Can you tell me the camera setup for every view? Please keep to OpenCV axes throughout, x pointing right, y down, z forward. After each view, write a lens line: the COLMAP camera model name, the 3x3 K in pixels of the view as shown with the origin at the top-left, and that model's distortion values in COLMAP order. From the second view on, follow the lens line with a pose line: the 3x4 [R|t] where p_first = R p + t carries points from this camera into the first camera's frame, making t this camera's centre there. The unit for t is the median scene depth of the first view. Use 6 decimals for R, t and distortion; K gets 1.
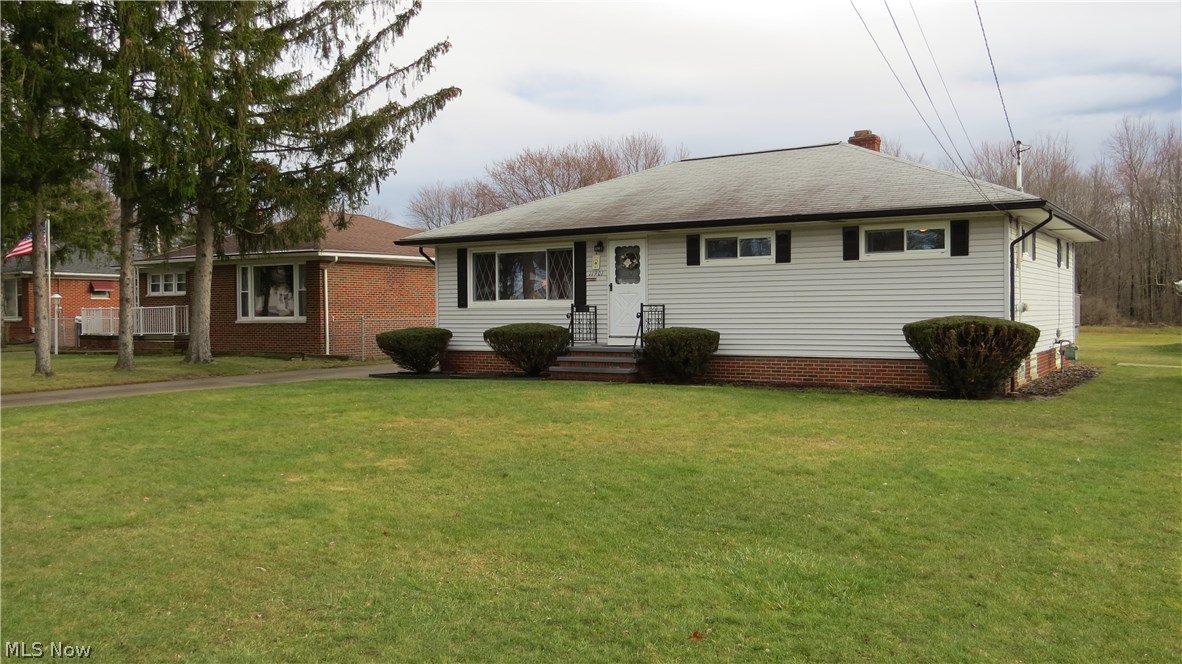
lens RADIAL K [[971.0, 0, 585.5], [0, 971.0, 330.1], [0, 0, 1]] dist [-0.003653, 0.003261]
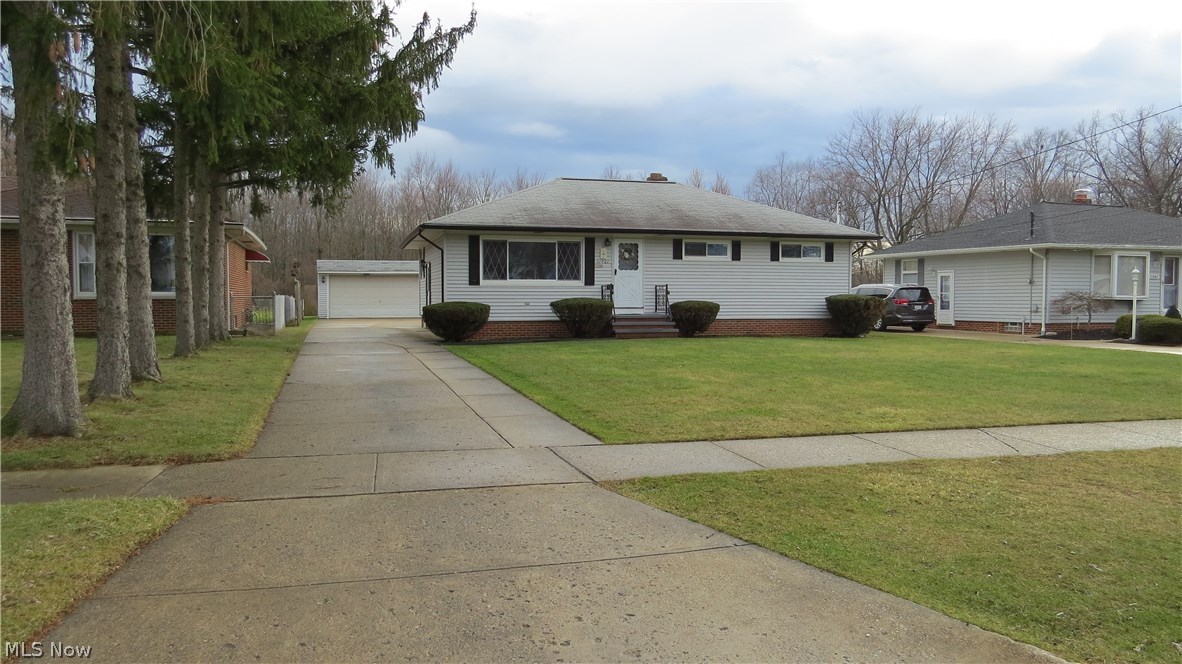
lens RADIAL K [[852.3, 0, 591.6], [0, 852.3, 333.3], [0, 0, 1]] dist [-0.013363, -0.002677]
pose [[0.643113, -0.023208, 0.765420, -0.978321], [0.008953, 0.999700, 0.022789, 0.015547], [-0.765719, -0.007803, 0.643128, 0.259328]]
